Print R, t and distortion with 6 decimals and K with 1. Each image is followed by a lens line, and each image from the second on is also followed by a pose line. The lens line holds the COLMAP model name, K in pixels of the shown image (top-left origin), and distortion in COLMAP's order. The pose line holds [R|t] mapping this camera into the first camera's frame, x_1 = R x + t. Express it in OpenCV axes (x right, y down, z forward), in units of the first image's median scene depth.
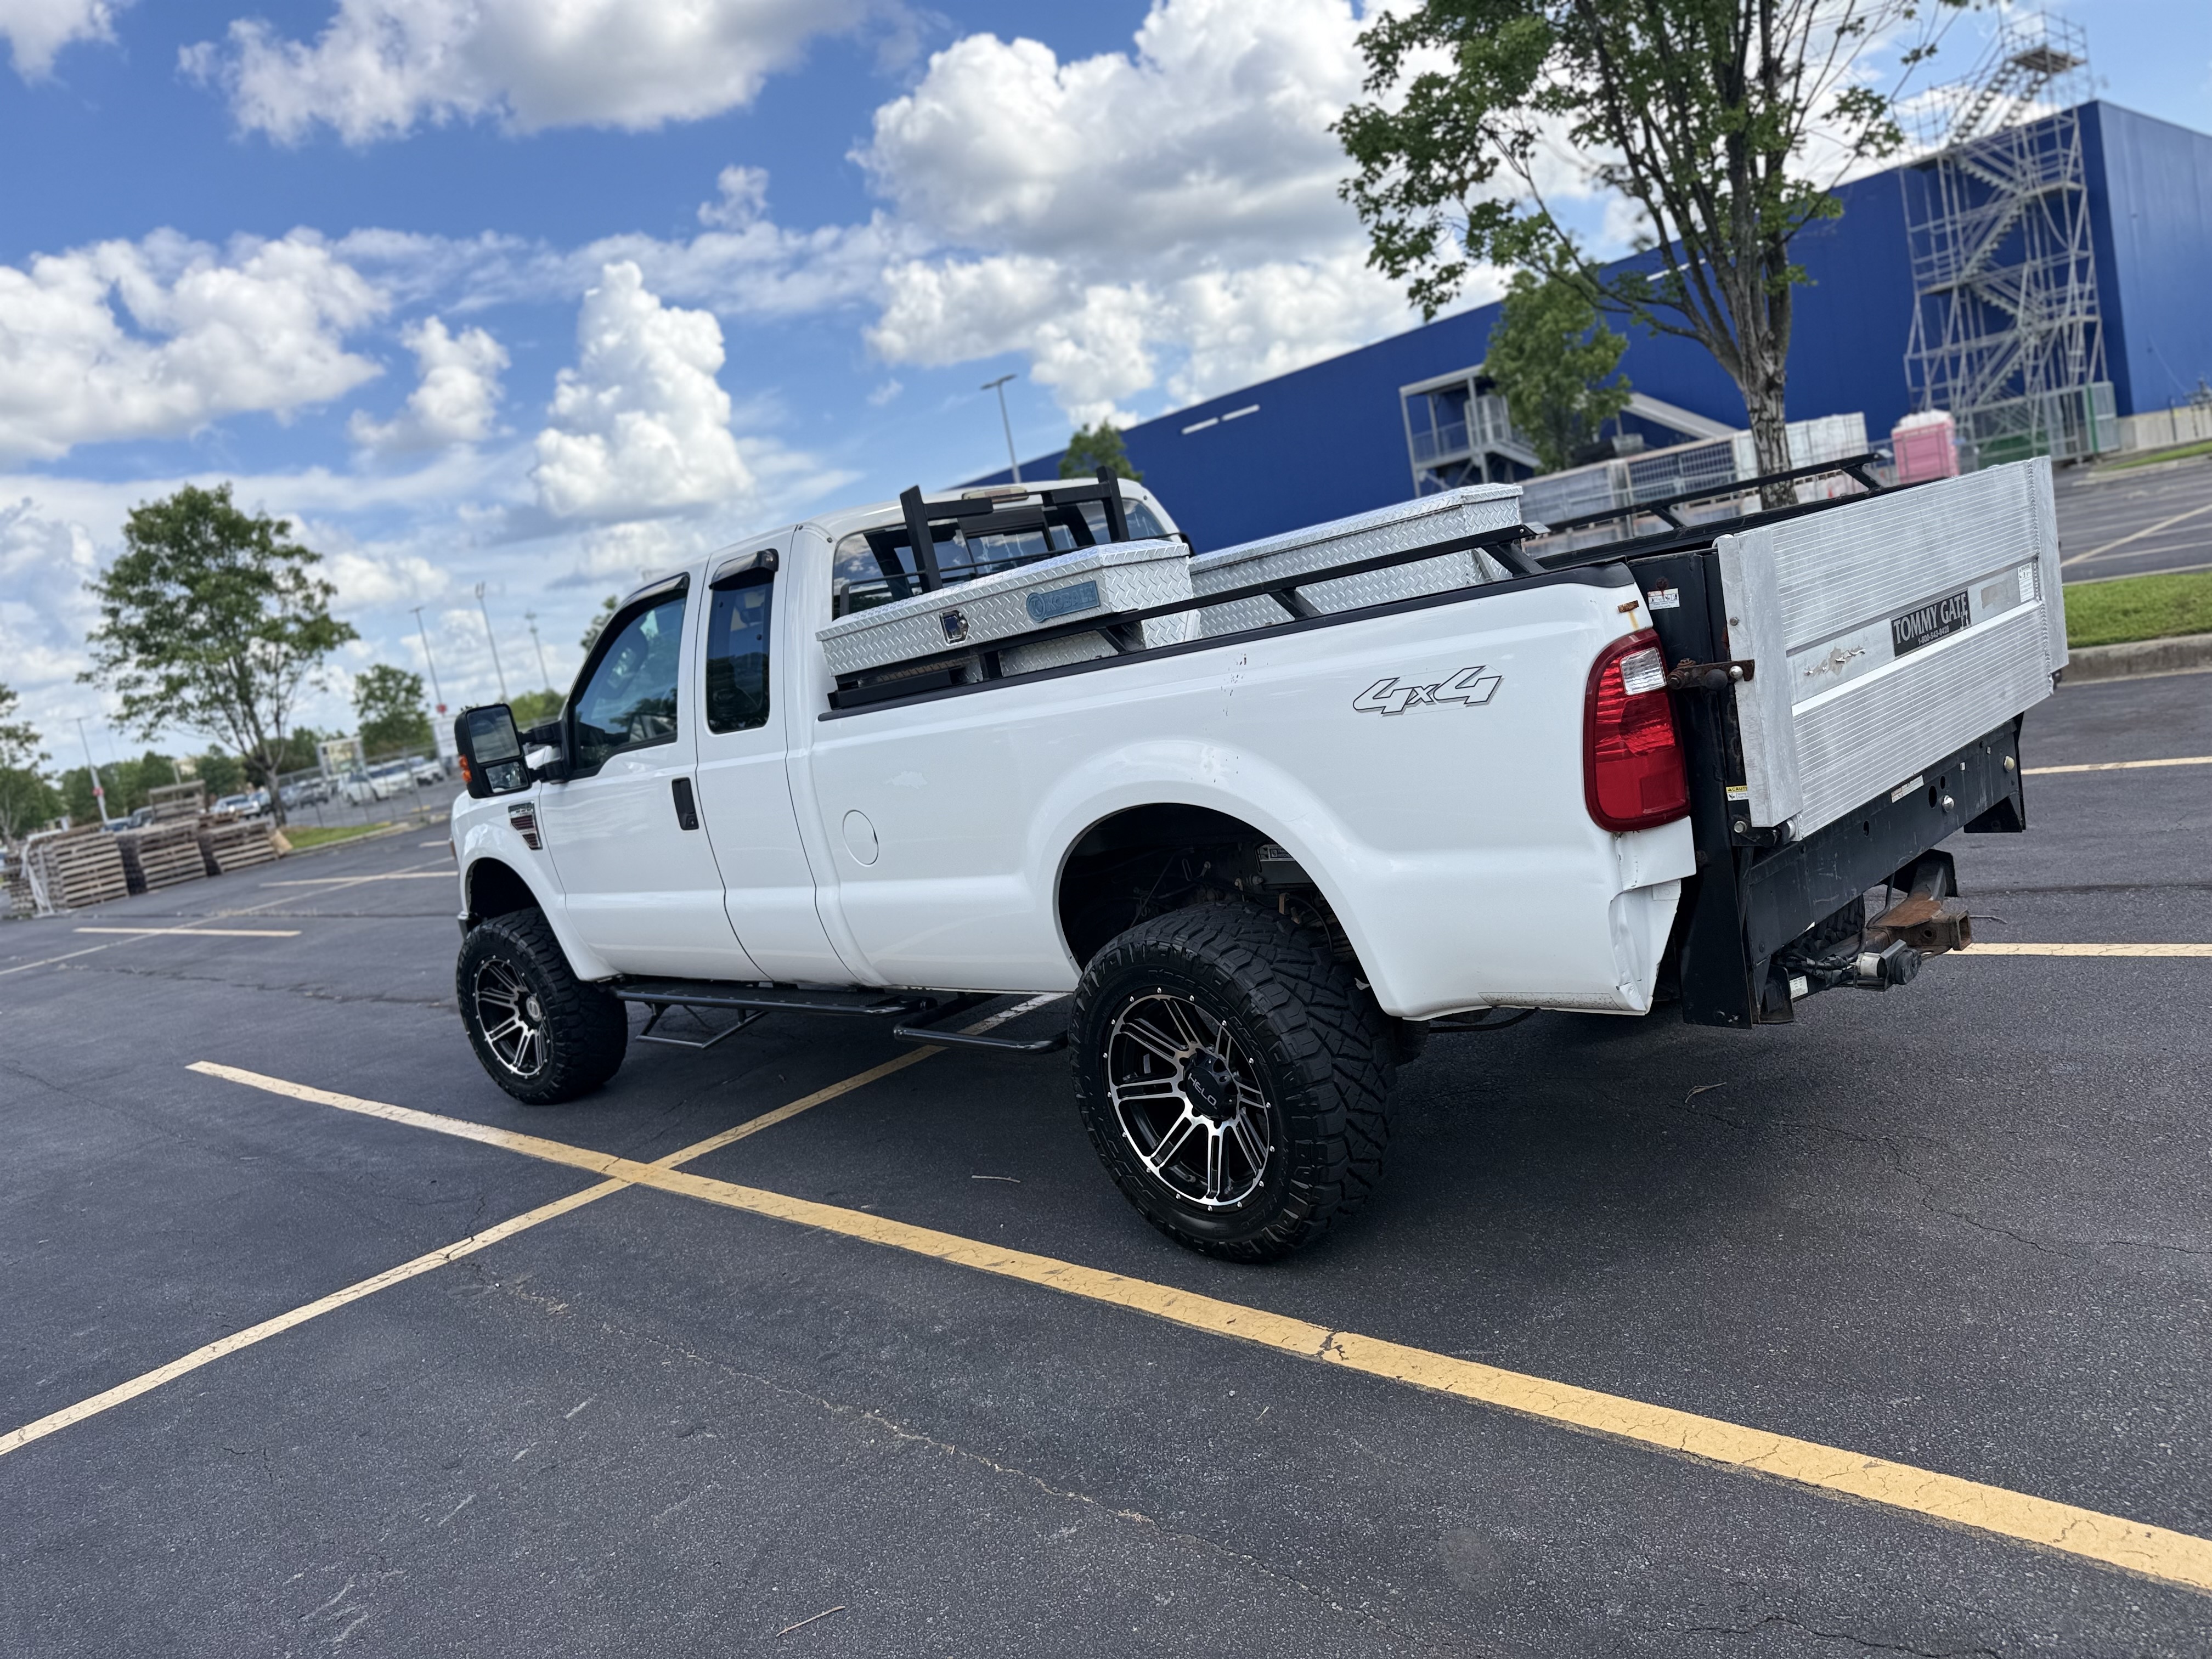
lens RADIAL K [[1548.3, 0, 1095.3], [0, 1548.3, 797.7], [0, 0, 1]] dist [0.099192, -0.146753]
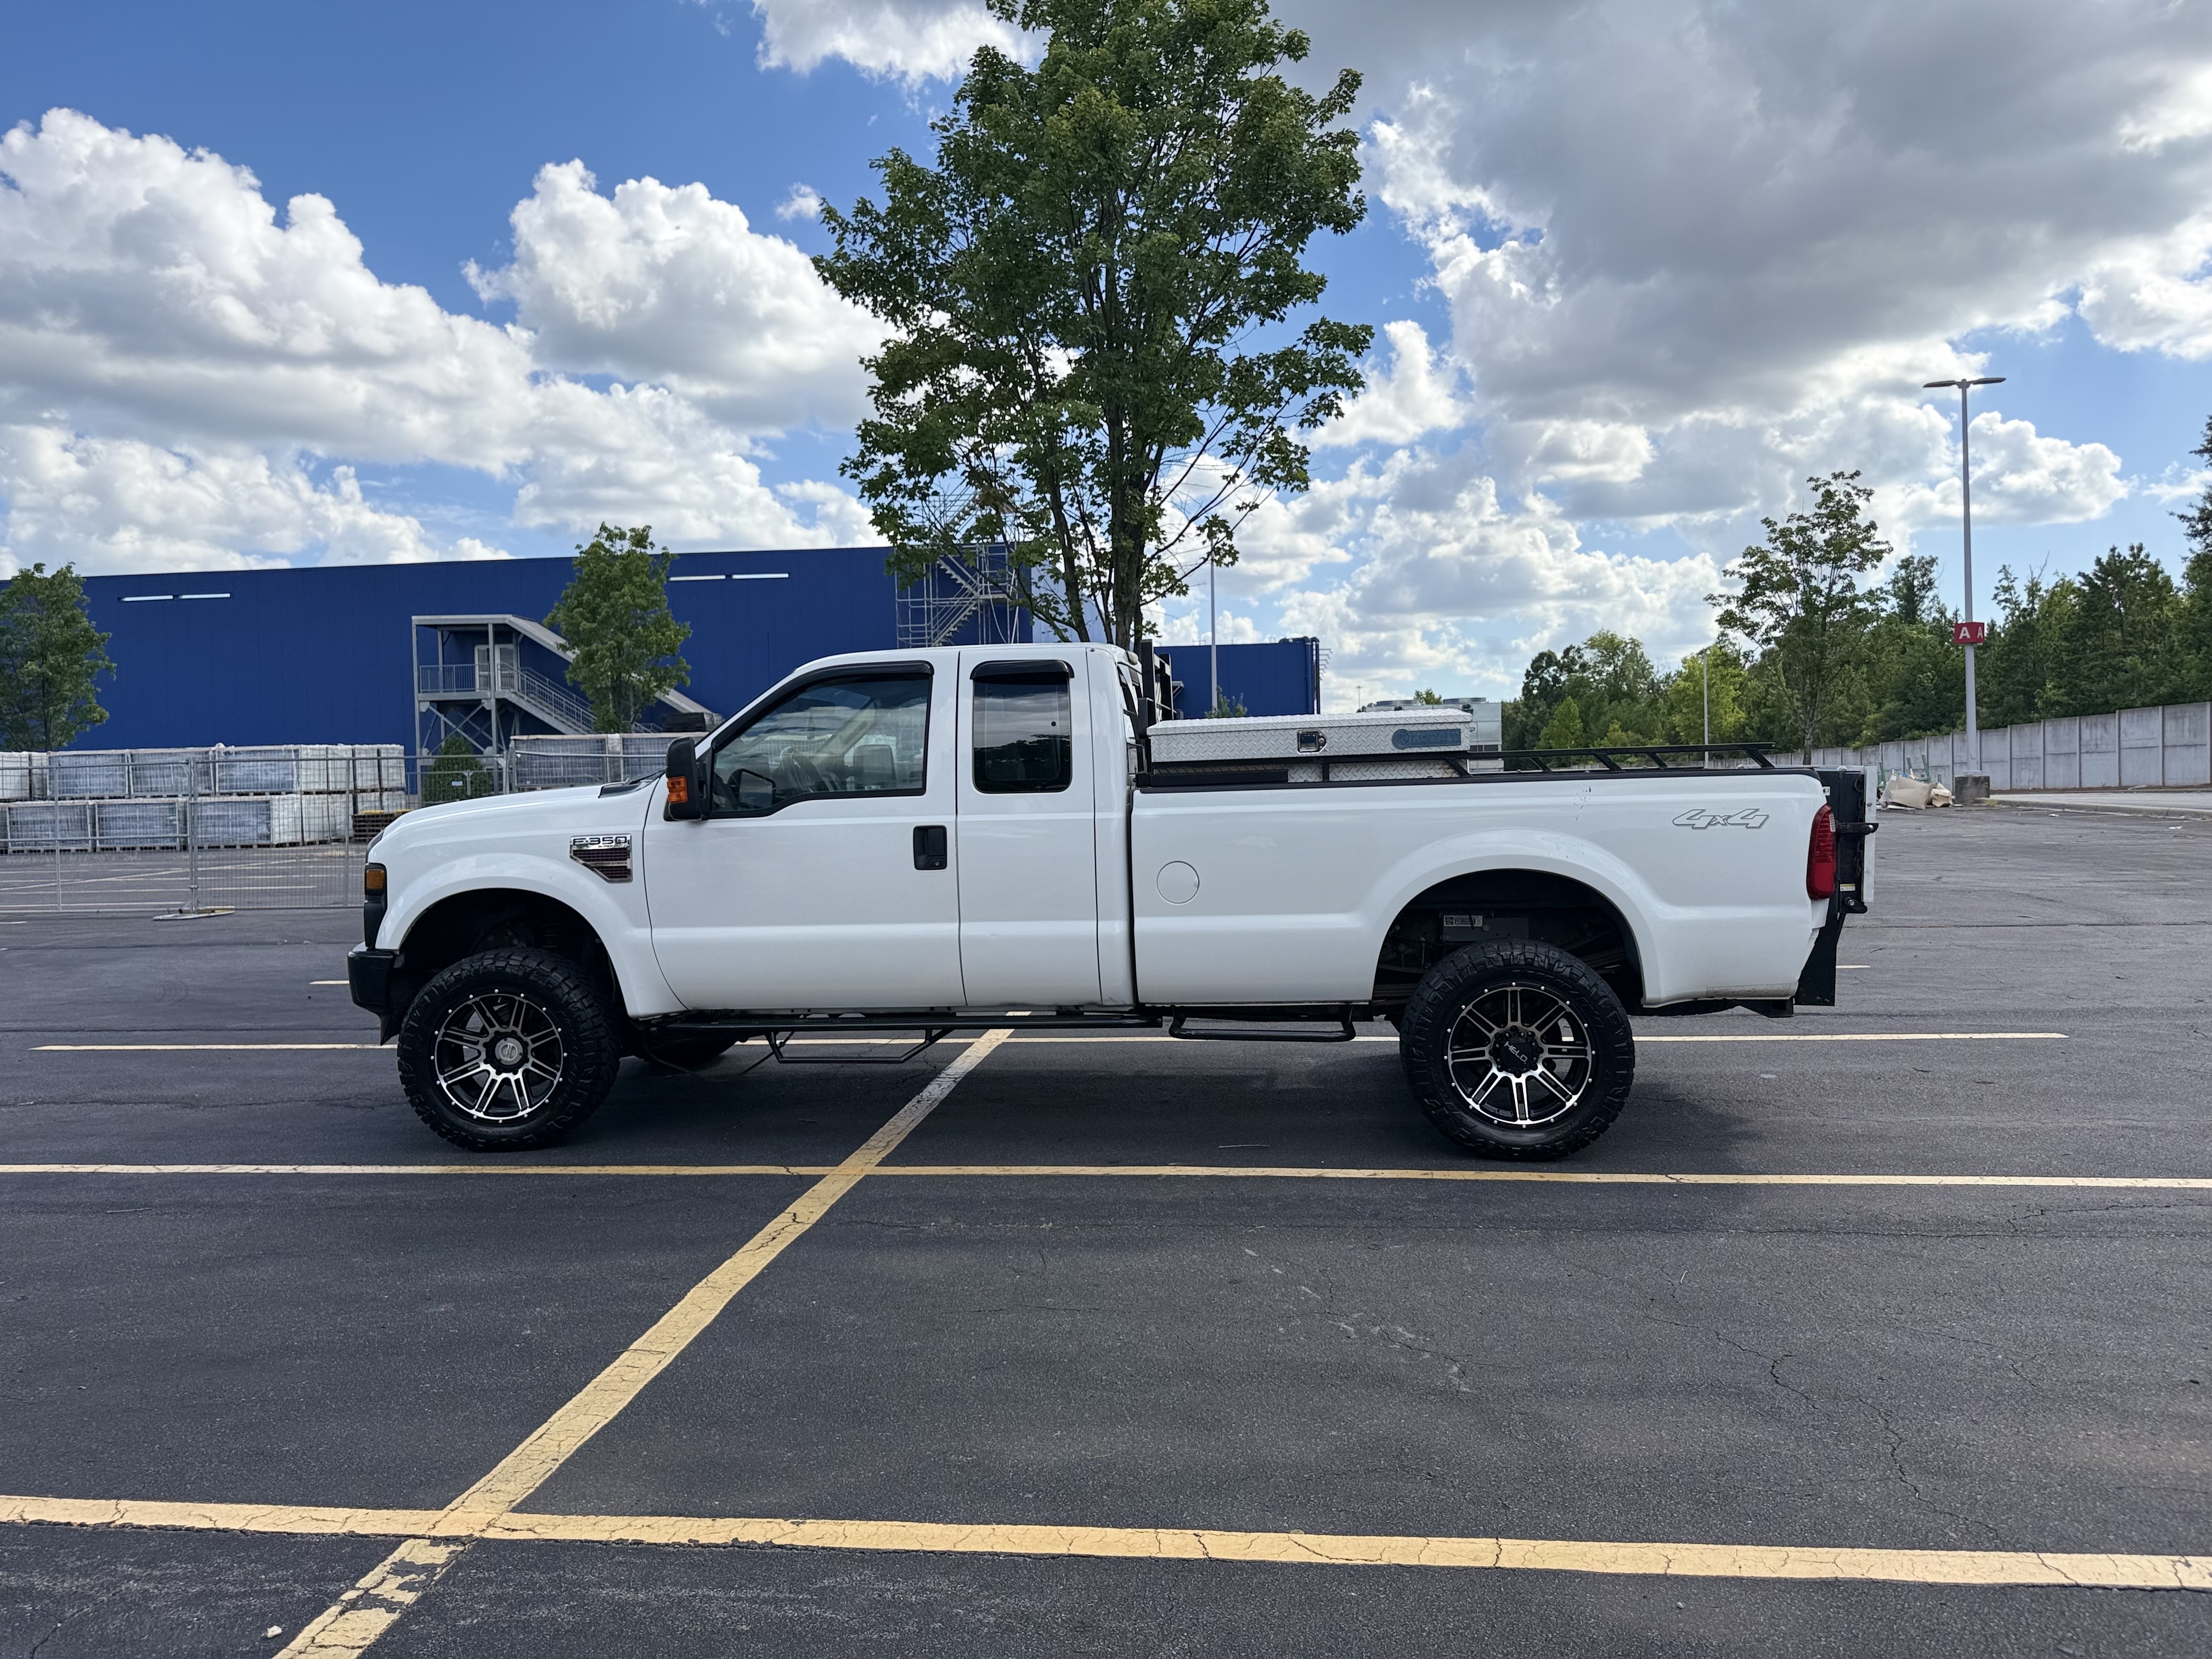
lens RADIAL K [[1548.3, 0, 1095.3], [0, 1548.3, 797.7], [0, 0, 1]] dist [0.099192, -0.146753]
pose [[0.763296, 0.173889, 0.622207, -1.121402], [-0.062043, 0.978375, -0.197316, 0.237291], [-0.643063, 0.112006, 0.757578, 0.030977]]
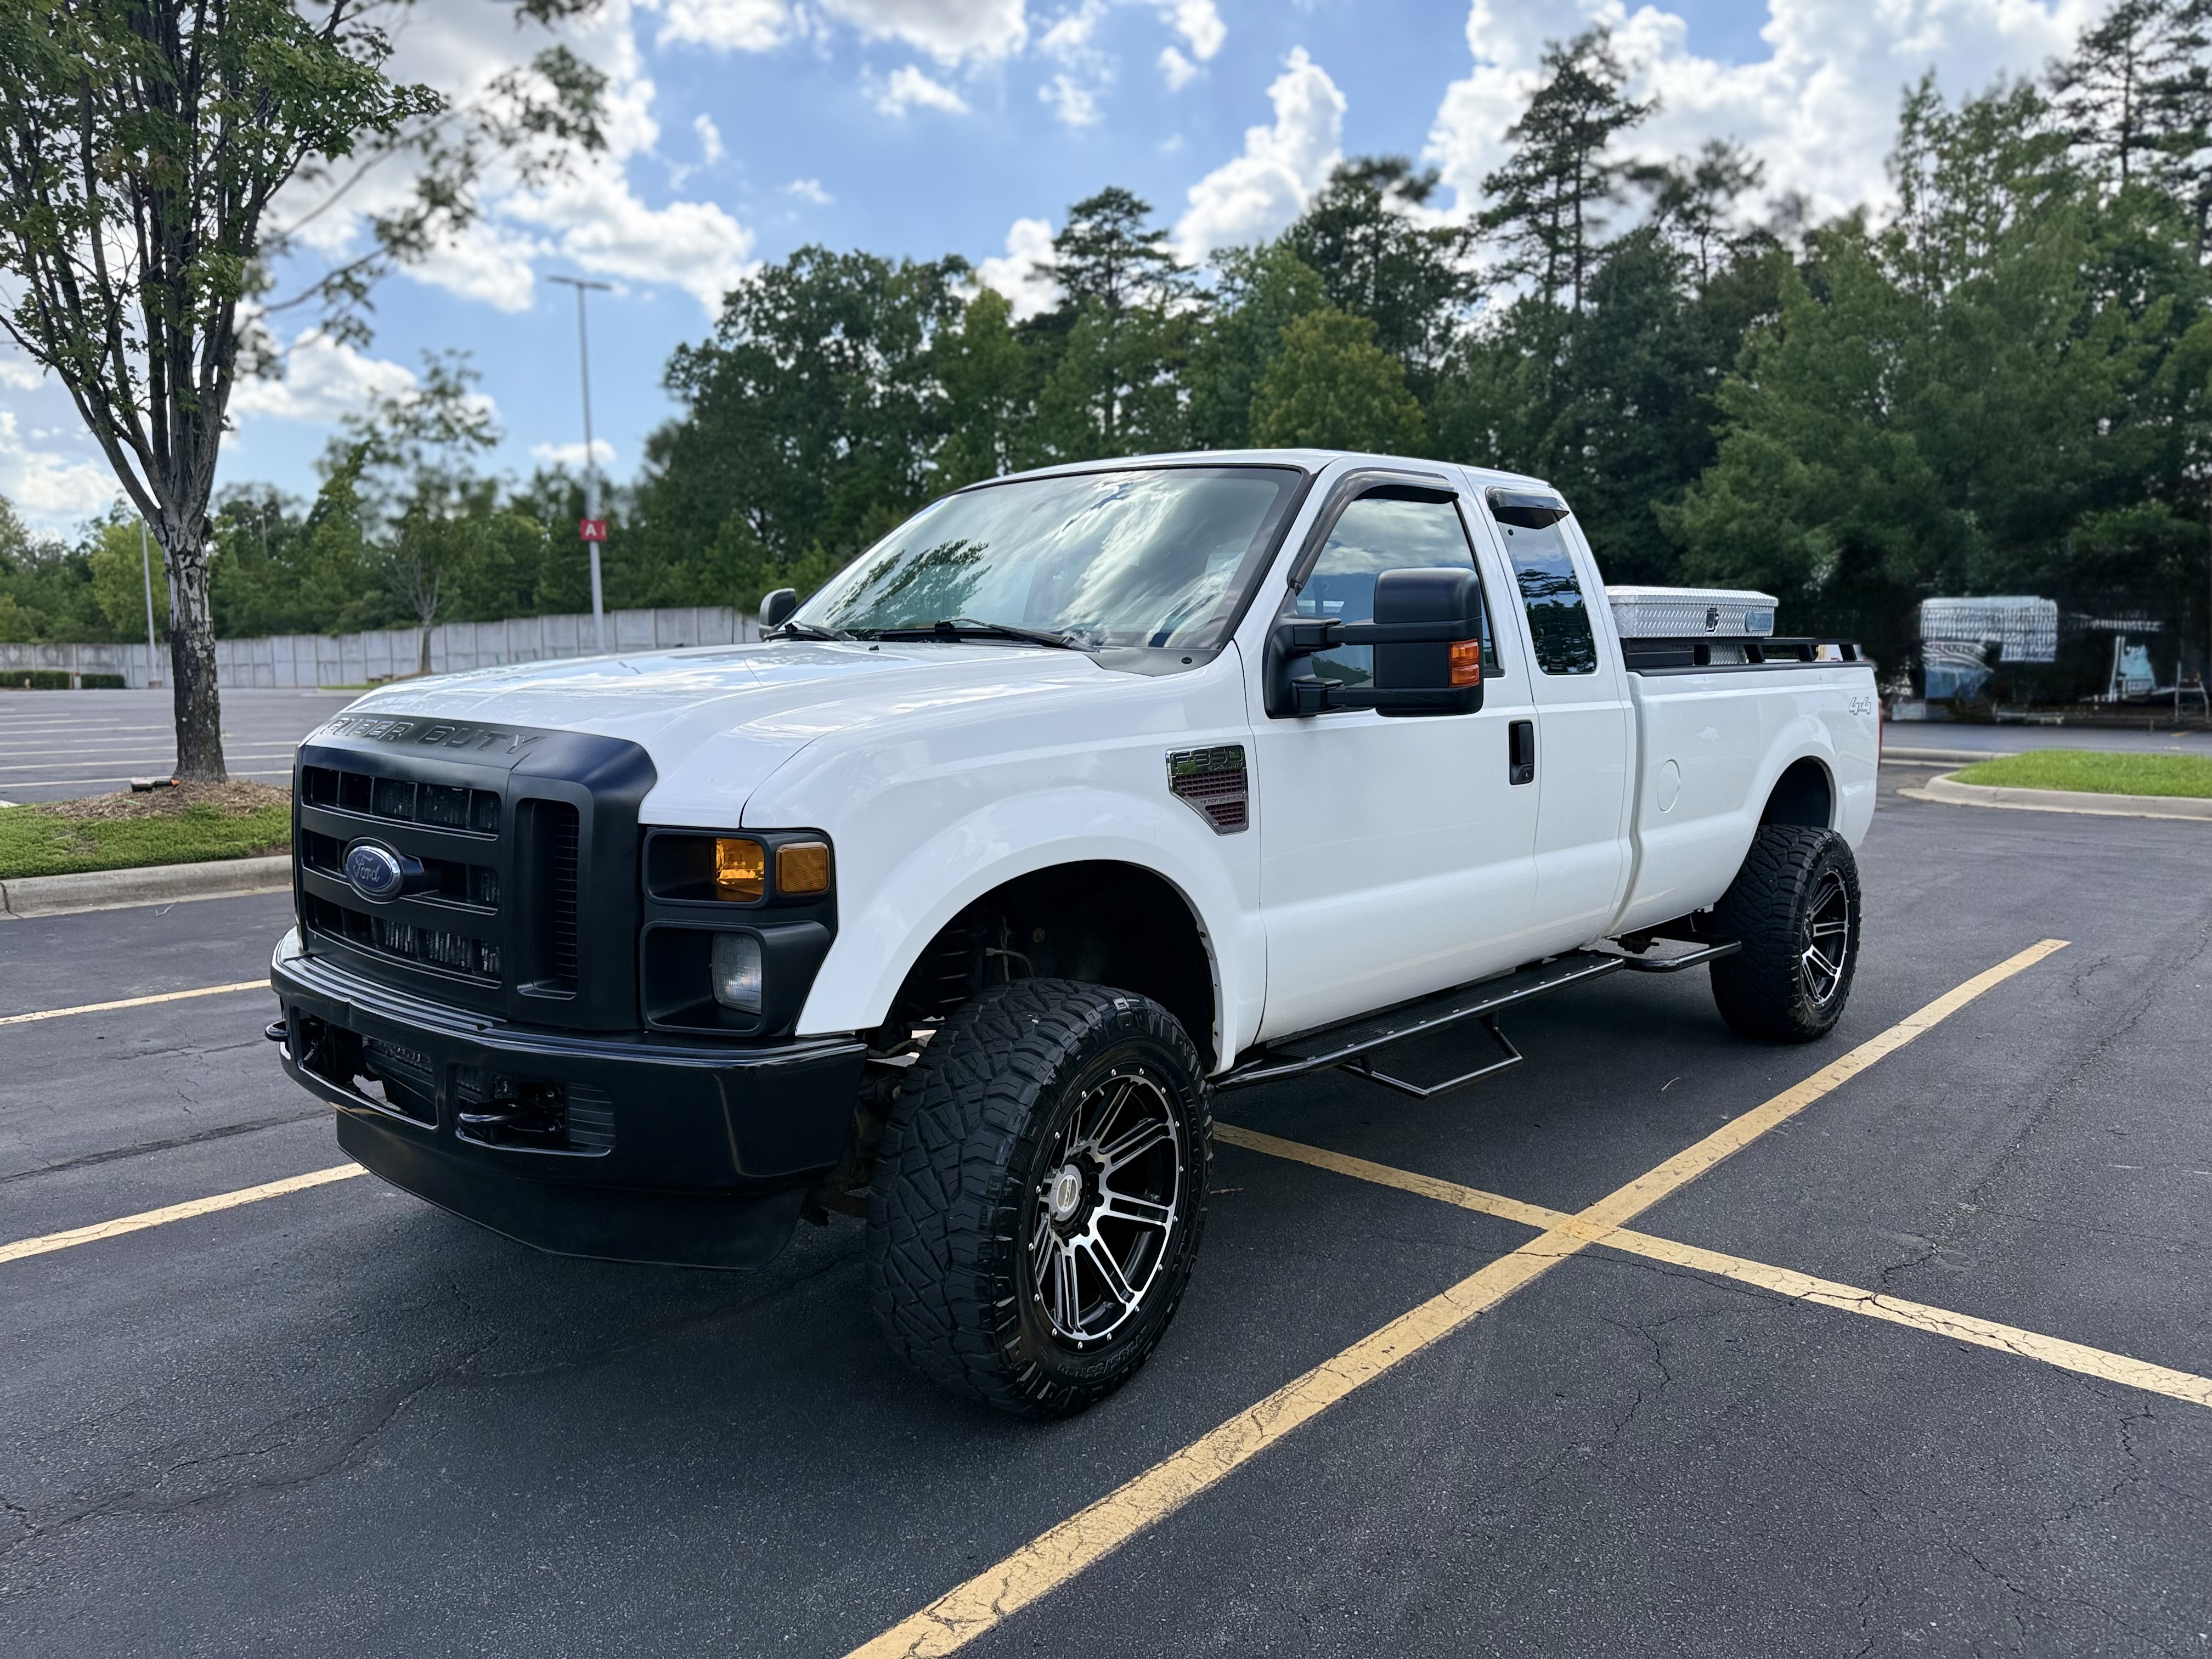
lens RADIAL K [[1571.0, 0, 1134.1], [0, 1571.0, 824.3], [0, 0, 1]] dist [0.012096, -0.013755]
pose [[-0.083642, 0.092046, 0.992236, -1.324596], [0.119810, 0.989431, -0.081686, 0.105379], [-0.989267, 0.112047, -0.093786, 1.596312]]
